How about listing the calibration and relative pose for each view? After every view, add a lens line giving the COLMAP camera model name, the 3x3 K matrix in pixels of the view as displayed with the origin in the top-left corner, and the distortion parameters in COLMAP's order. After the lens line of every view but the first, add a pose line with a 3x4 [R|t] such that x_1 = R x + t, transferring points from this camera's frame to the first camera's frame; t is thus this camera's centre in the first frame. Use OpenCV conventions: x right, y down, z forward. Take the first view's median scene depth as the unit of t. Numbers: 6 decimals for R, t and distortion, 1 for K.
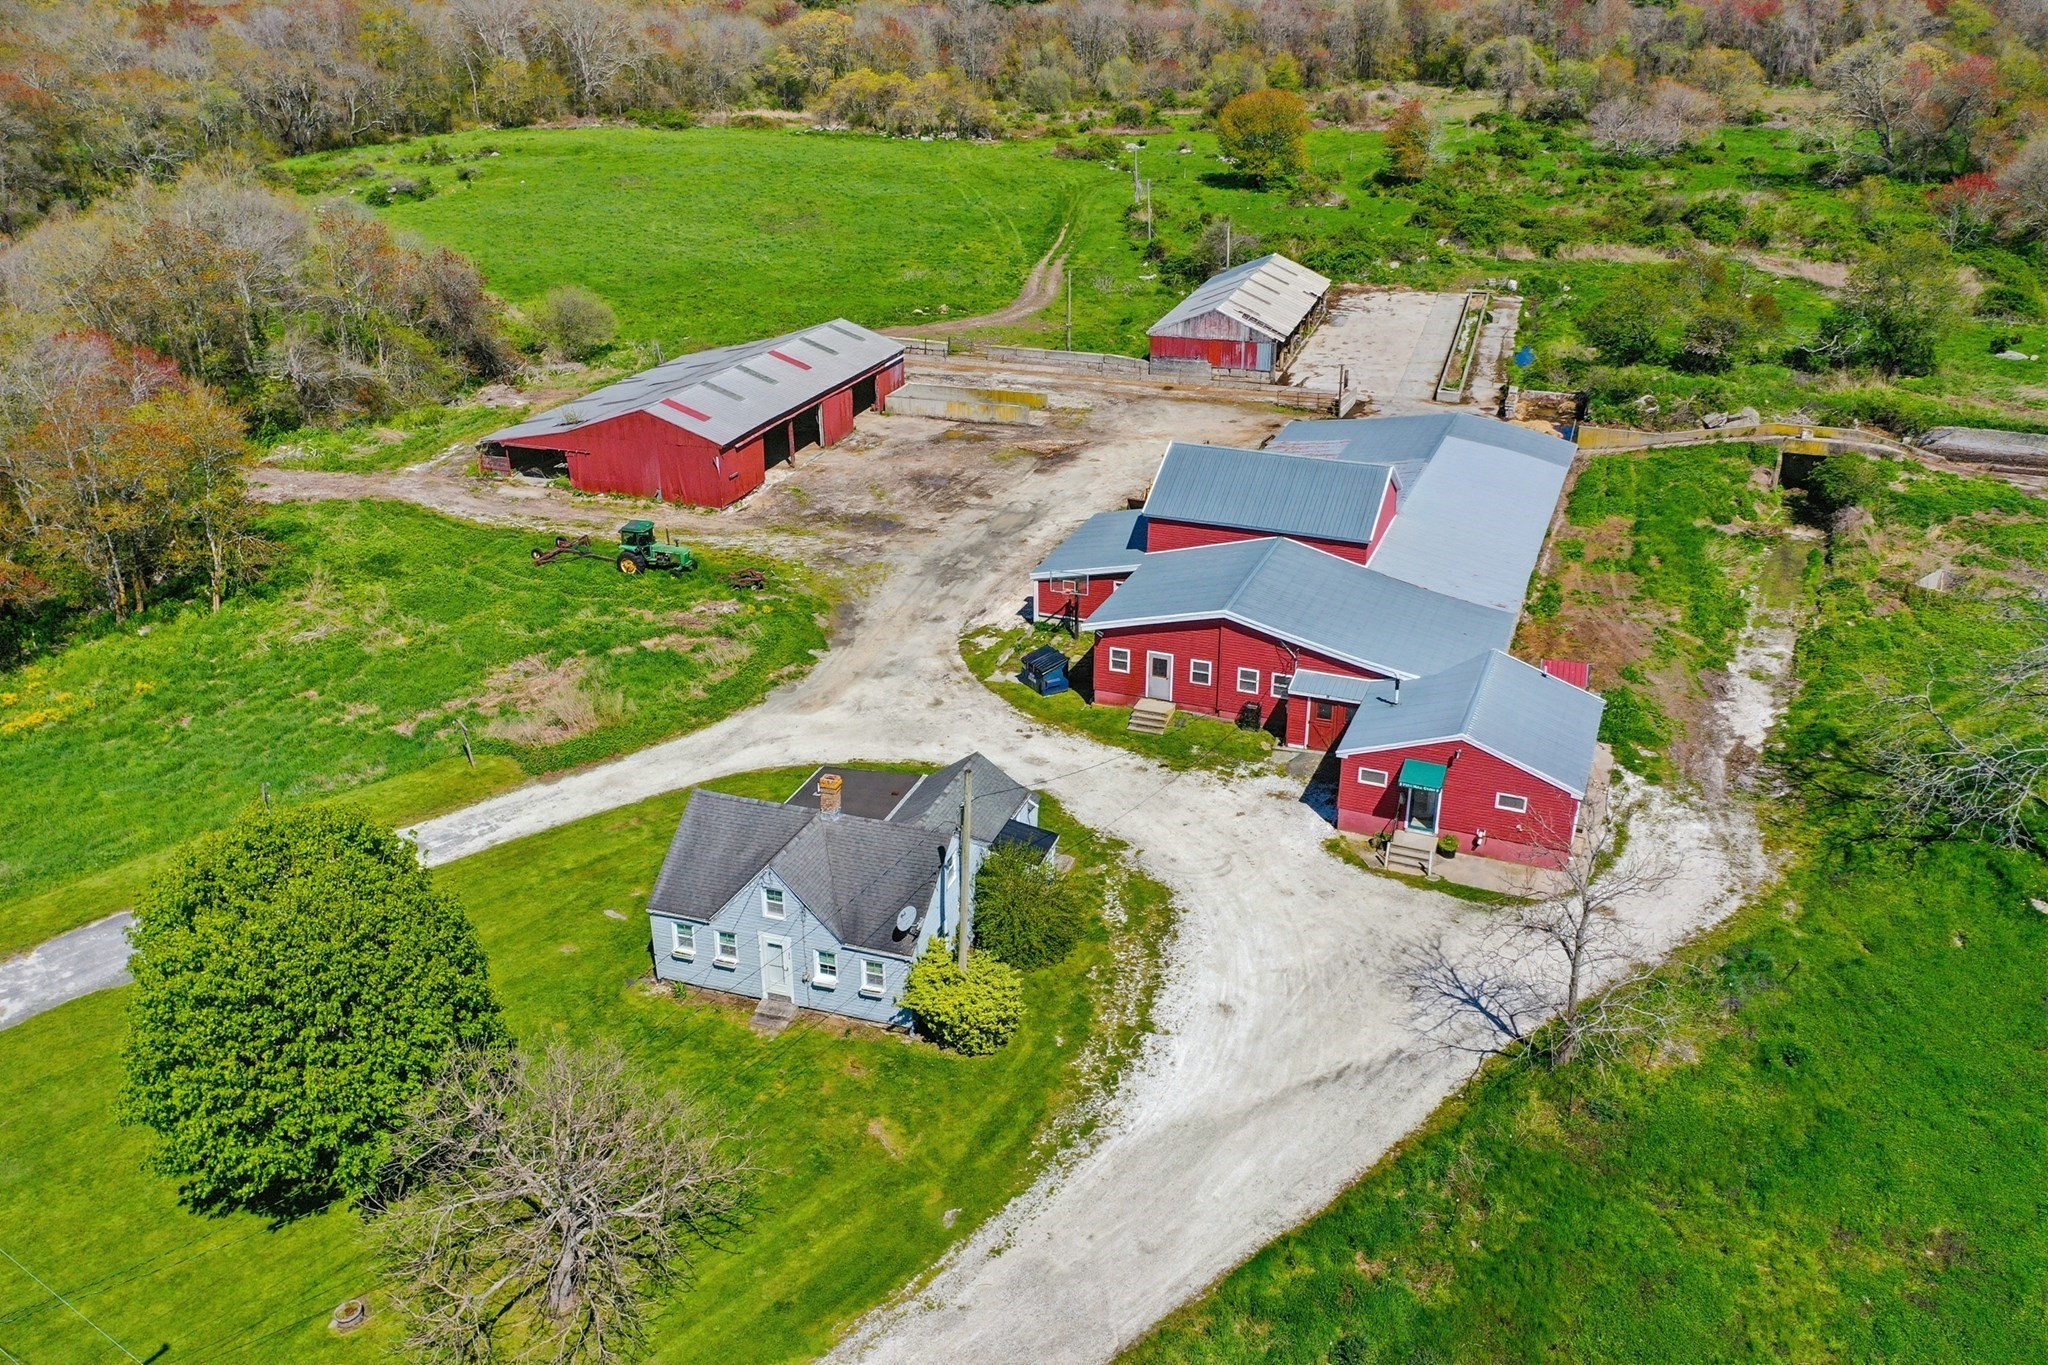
lens RADIAL K [[1607.2, 0, 1029.0], [0, 1607.2, 673.7], [0, 0, 1]] dist [-0.012911, -0.000796]
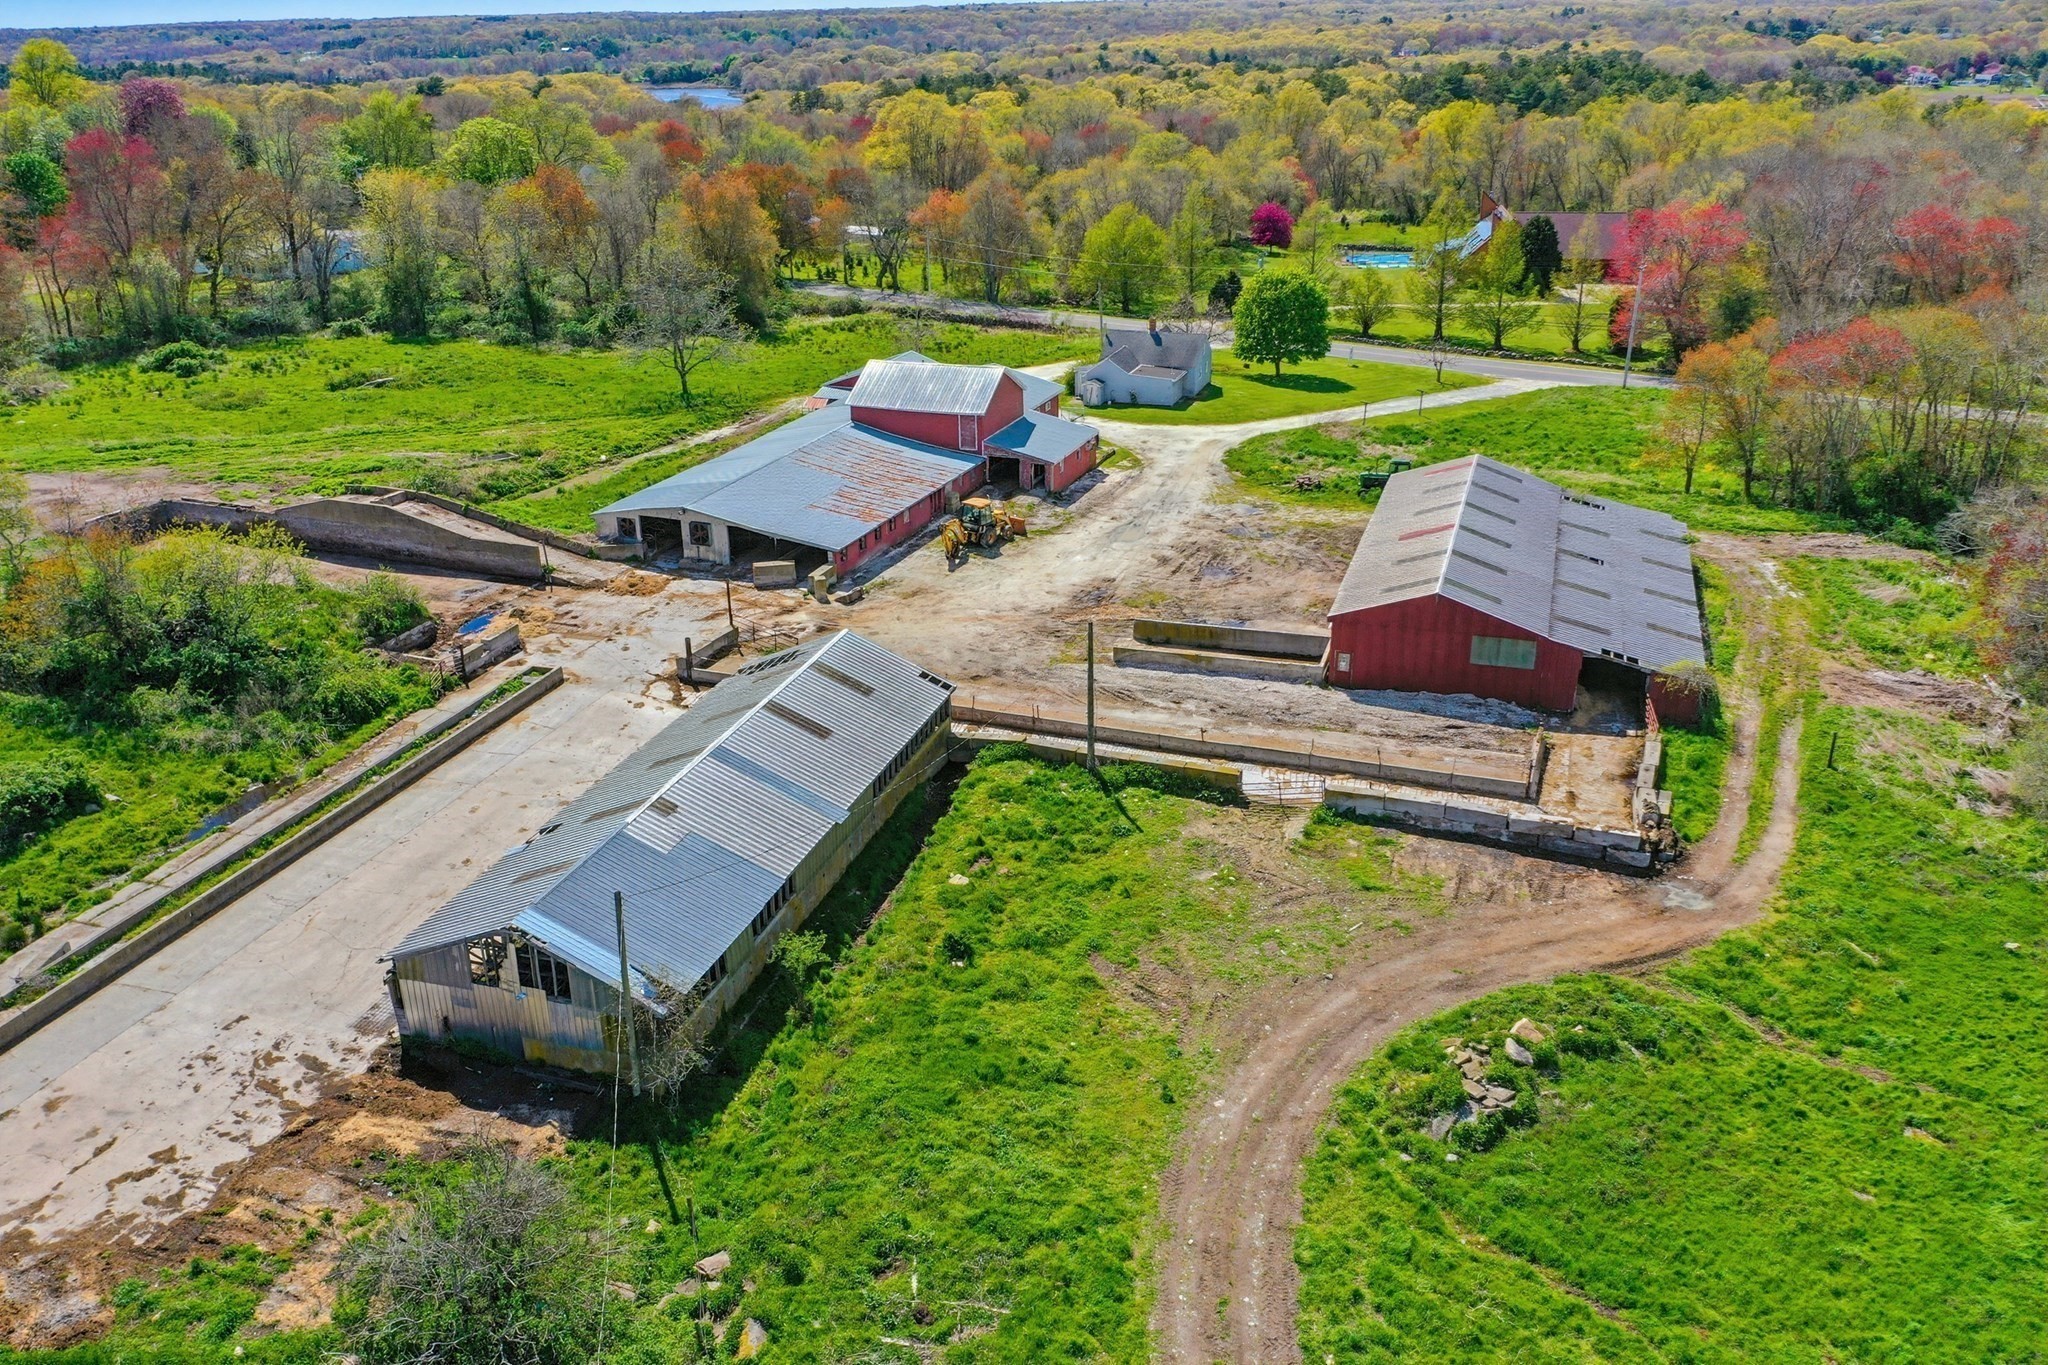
lens RADIAL K [[1607.2, 0, 1029.0], [0, 1607.2, 673.7], [0, 0, 1]] dist [-0.012911, -0.000796]
pose [[-0.999874, 0.014997, -0.005228, 0.091513], [0.006621, 0.692797, 0.721103, -1.176442], [0.014437, 0.720977, -0.692808, 2.588037]]
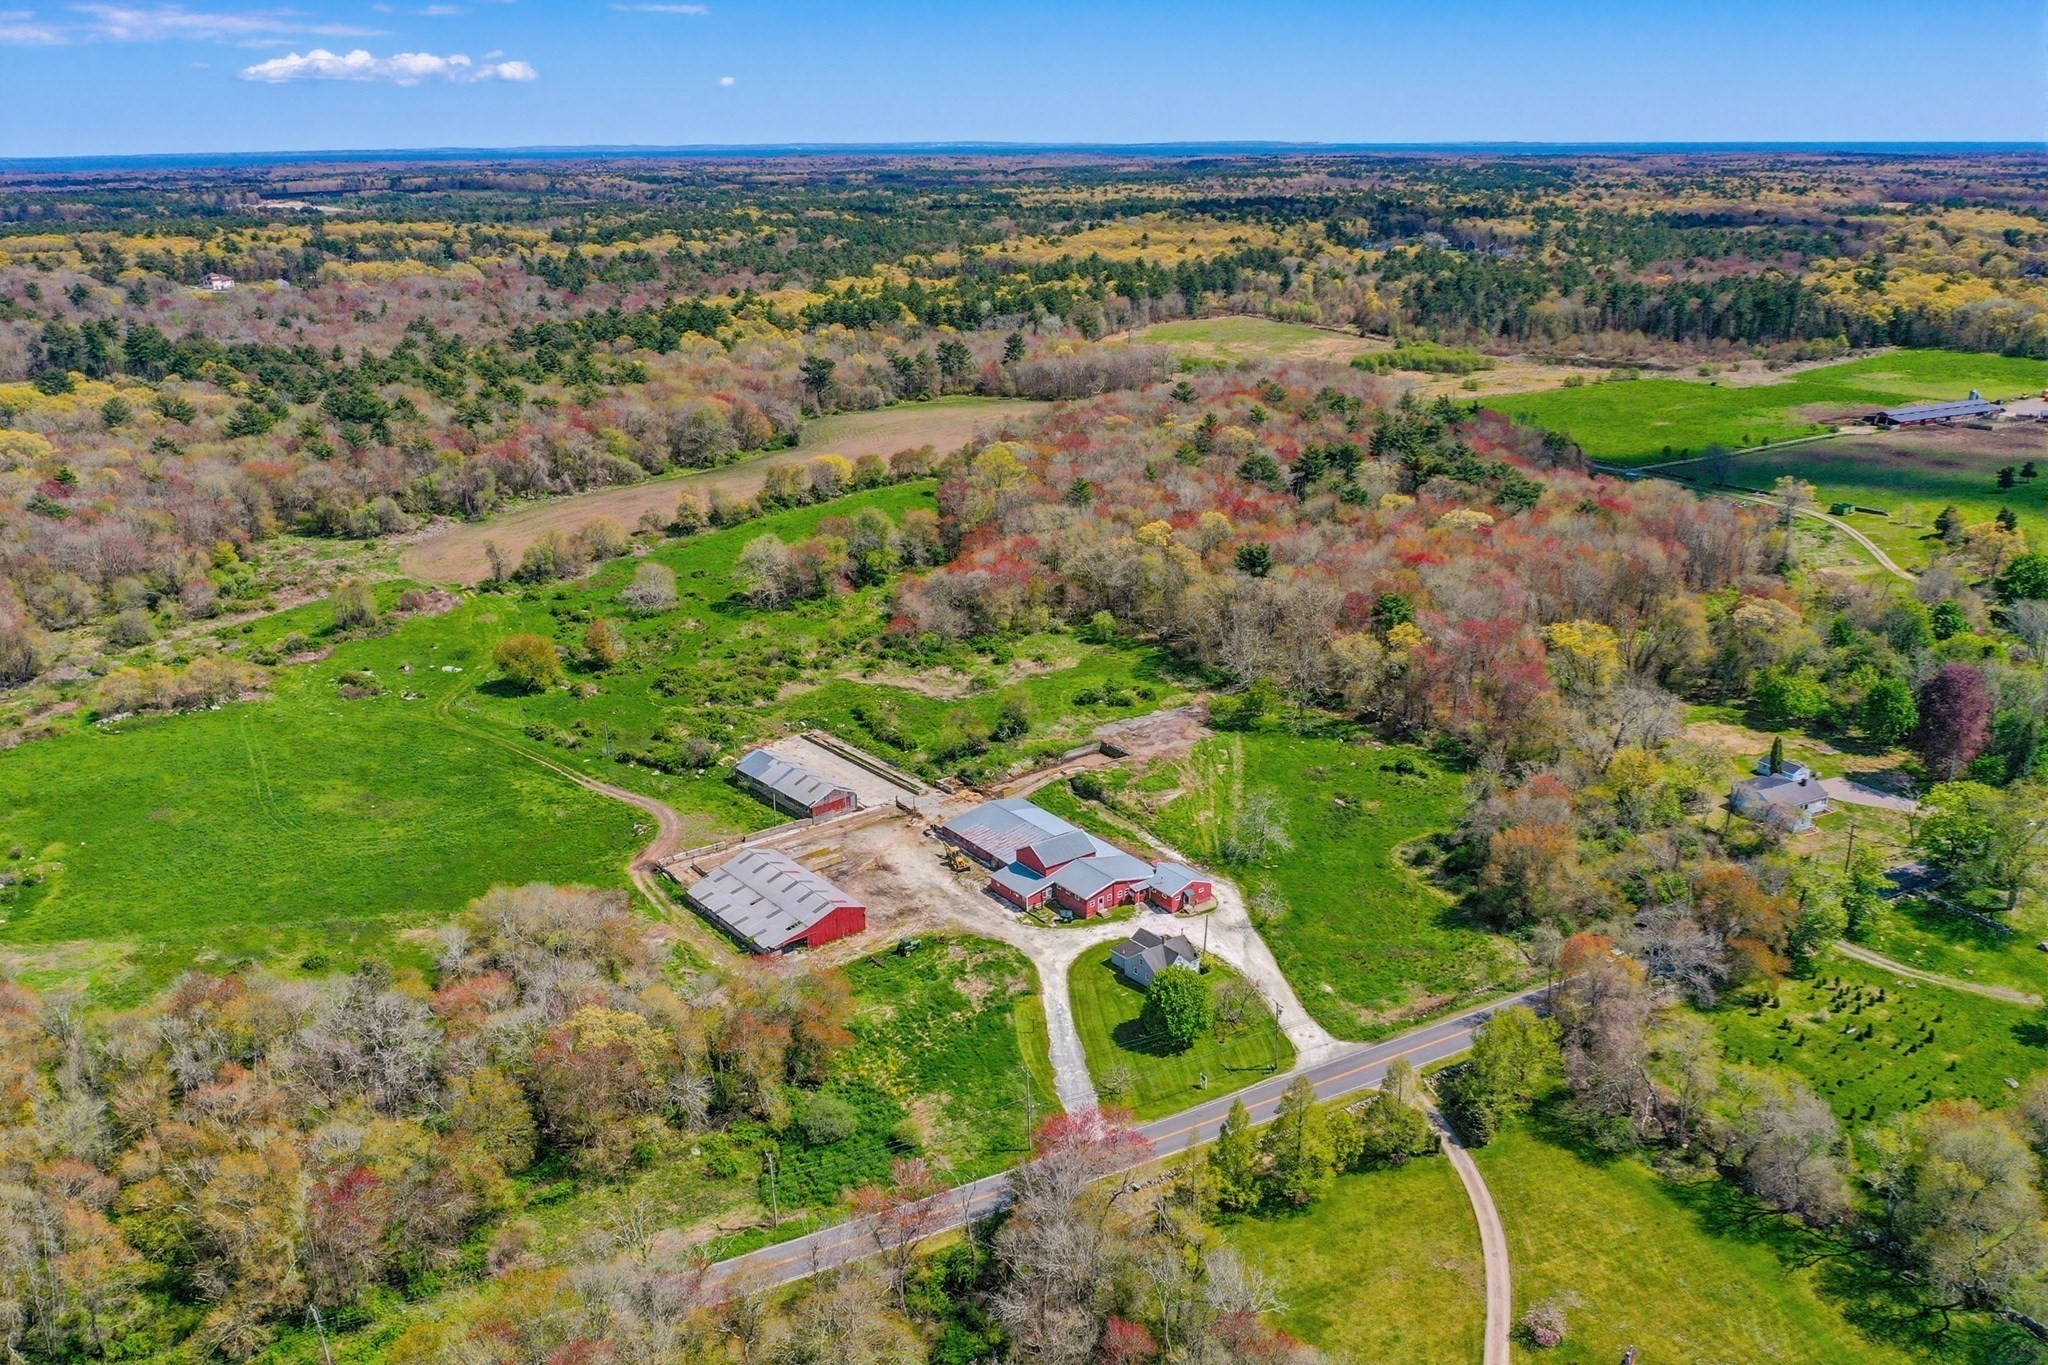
lens RADIAL K [[1607.2, 0, 1029.0], [0, 1607.2, 673.7], [0, 0, 1]] dist [-0.012911, -0.000796]
pose [[0.525733, -0.271789, 0.806062, -2.928173], [0.348117, 0.933344, 0.087656, -0.898552], [-0.776157, 0.234521, 0.585304, -1.212142]]
